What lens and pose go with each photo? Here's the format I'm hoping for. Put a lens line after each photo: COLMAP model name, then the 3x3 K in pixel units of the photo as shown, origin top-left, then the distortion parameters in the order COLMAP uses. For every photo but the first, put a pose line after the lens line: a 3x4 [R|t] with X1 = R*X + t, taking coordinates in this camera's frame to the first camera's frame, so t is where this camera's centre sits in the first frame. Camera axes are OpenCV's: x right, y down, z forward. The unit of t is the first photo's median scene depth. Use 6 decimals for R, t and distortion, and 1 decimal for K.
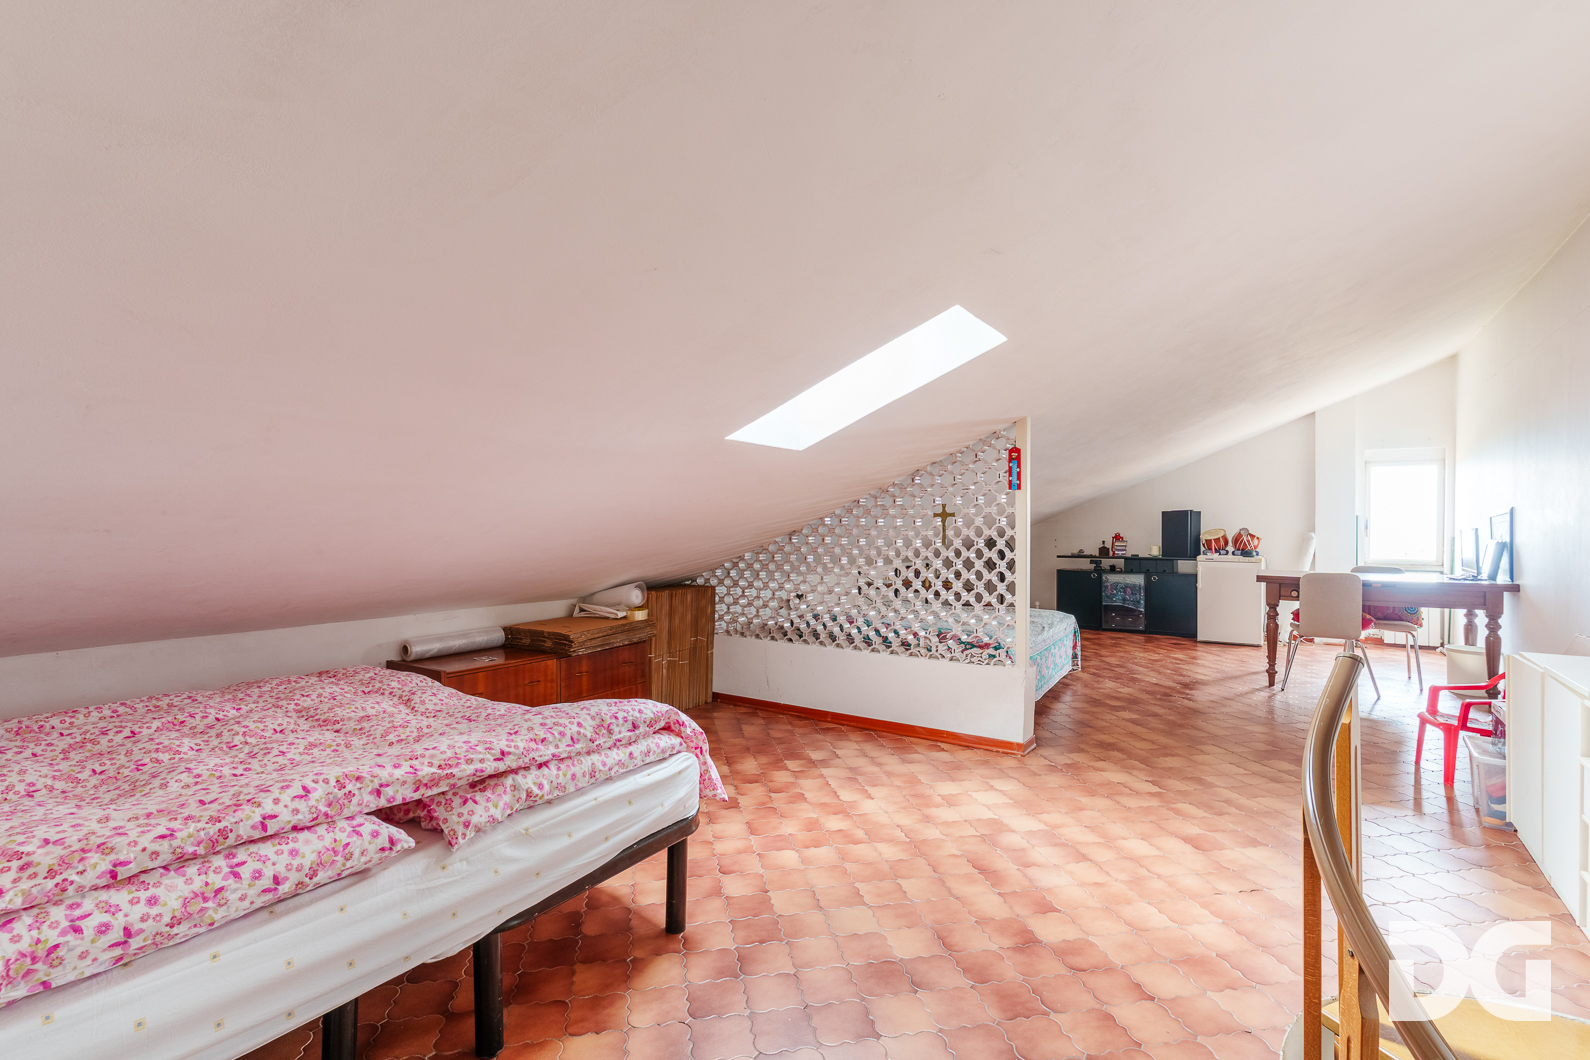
lens RADIAL K [[777.1, 0, 792.9], [0, 777.1, 529.1], [0, 0, 1]] dist [-0.001453, 0.000001]
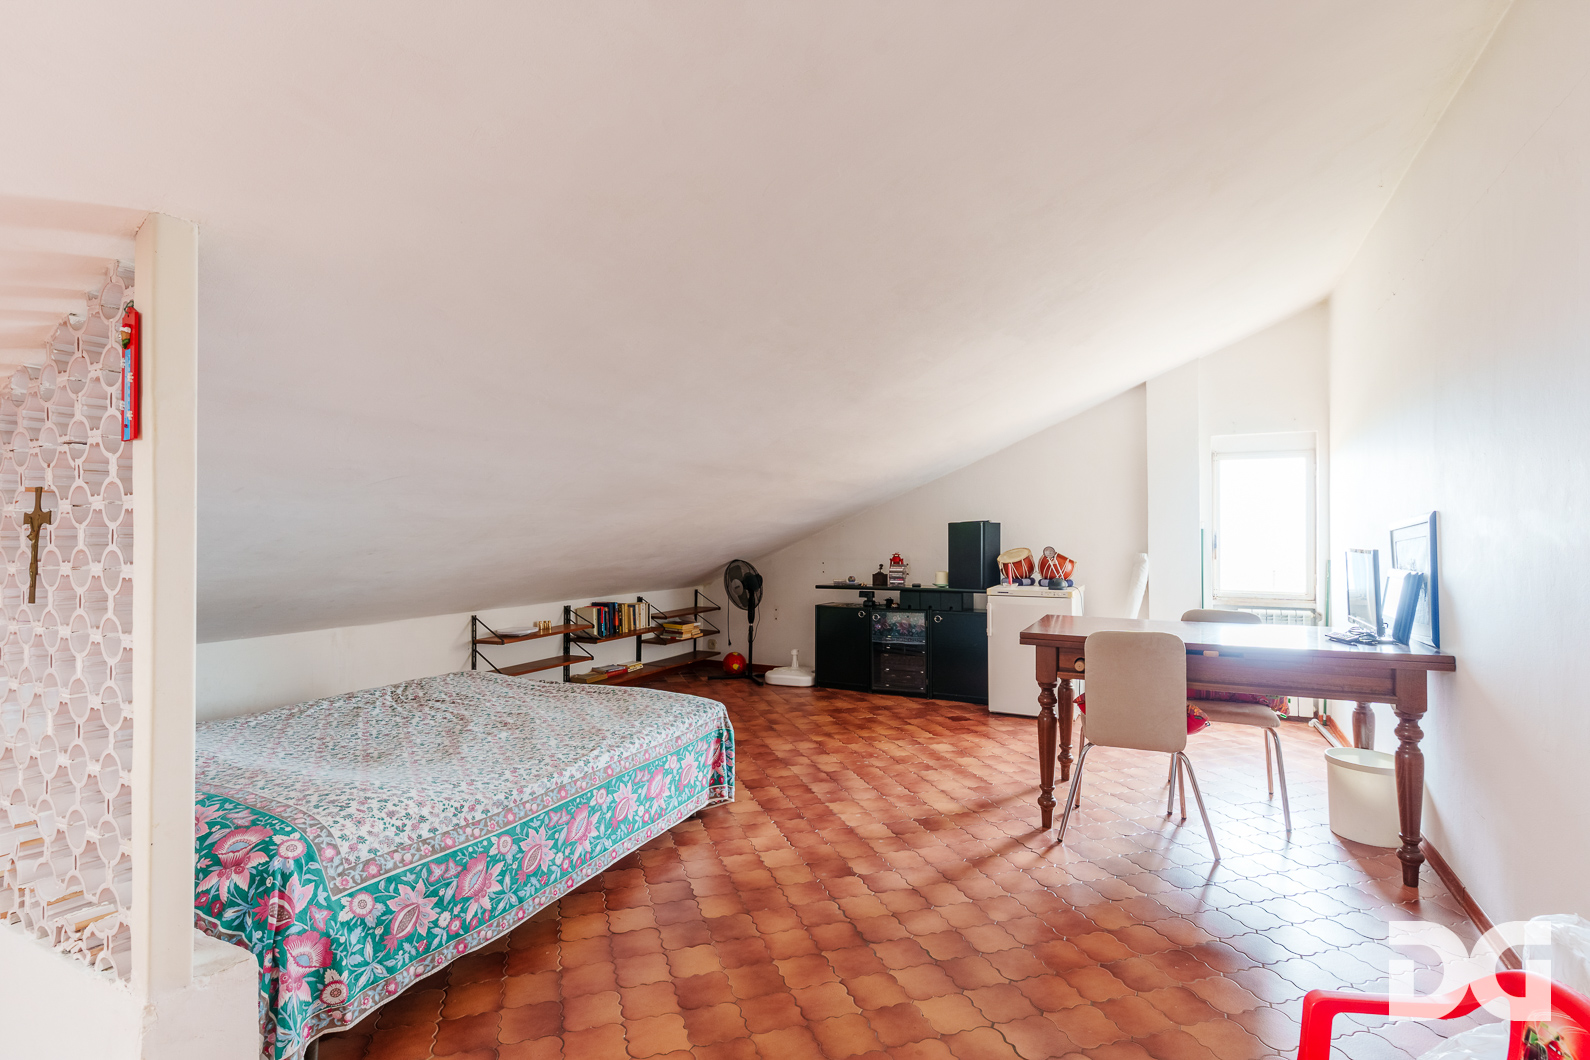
lens RADIAL K [[801.7, 0, 795.0], [0, 801.7, 530.0], [0, 0, 1]] dist [0.000630, 0.000107]
pose [[0.991728, 0.000929, 0.128357, 0.285253], [0.001524, 0.999818, -0.019008, -0.003469], [-0.128351, 0.019046, 0.991546, 0.348906]]
